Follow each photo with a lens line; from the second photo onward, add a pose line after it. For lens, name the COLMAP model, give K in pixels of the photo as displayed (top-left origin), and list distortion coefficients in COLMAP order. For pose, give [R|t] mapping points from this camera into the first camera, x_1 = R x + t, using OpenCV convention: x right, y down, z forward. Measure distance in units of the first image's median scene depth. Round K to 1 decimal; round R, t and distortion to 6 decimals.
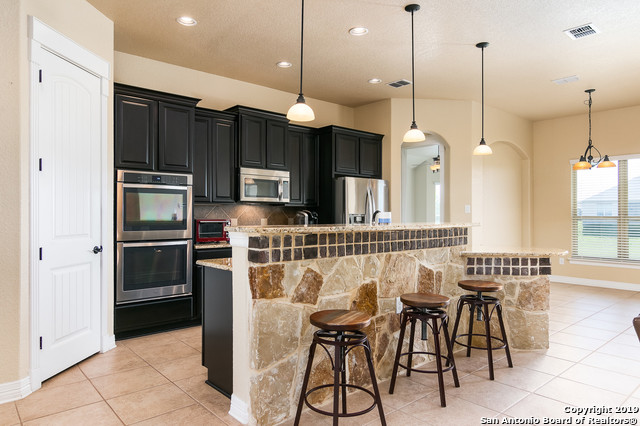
lens RADIAL K [[412.3, 0, 316.7], [0, 412.3, 213.8], [0, 0, 1]] dist [-0.002888, 0.001729]
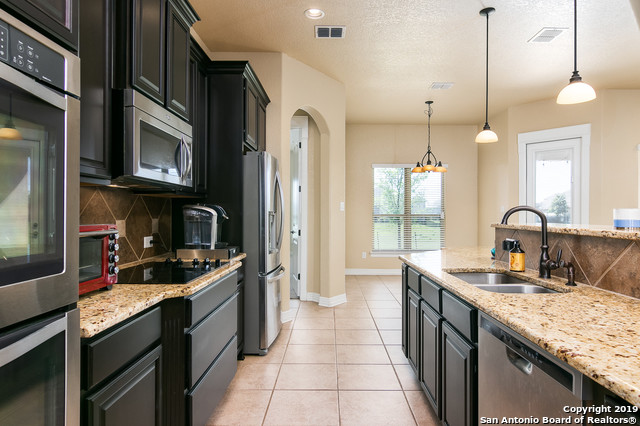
lens RADIAL K [[375.1, 0, 323.4], [0, 375.1, 211.7], [0, 0, 1]] dist [0.008940, 0.001585]
pose [[0.652203, 0.006248, 0.758018, -0.455724], [-0.002801, 0.999979, -0.005832, 0.005713], [-0.758039, 0.001681, 0.652207, 0.863473]]
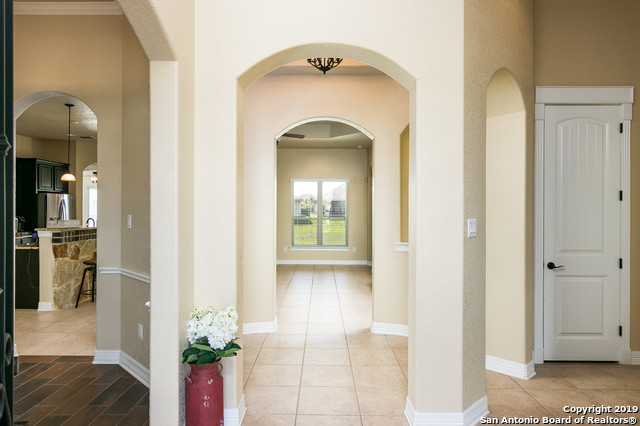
lens RADIAL K [[412.3, 0, 322.5], [0, 412.3, 211.1], [0, 0, 1]] dist [-0.002888, 0.001729]
pose [[0.659493, -0.005168, 0.751693, -0.612252], [-0.003387, 0.999946, 0.009847, -0.064709], [-0.751703, -0.009040, 0.659440, -1.158118]]
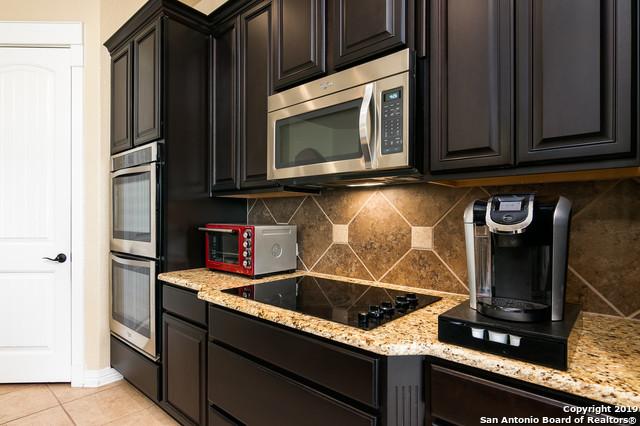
lens RADIAL K [[345.0, 0, 317.7], [0, 345.0, 216.4], [0, 0, 1]] dist [-0.014950, 0.000352]
pose [[0.138205, -0.000390, -0.990404, 0.208626], [0.002297, 0.999997, -0.000073, 0.004992], [0.990401, -0.002265, 0.138206, 1.367221]]
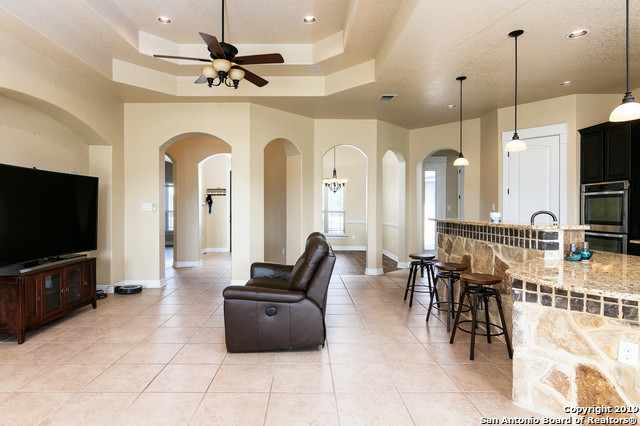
lens RADIAL K [[345.0, 0, 315.5], [0, 345.0, 213.8], [0, 0, 1]] dist [-0.014950, 0.000352]
pose [[-0.643630, 0.006814, -0.765306, 1.233978], [-0.000608, 0.999955, 0.009414, -0.007543], [0.765337, 0.006525, -0.643597, 1.126393]]
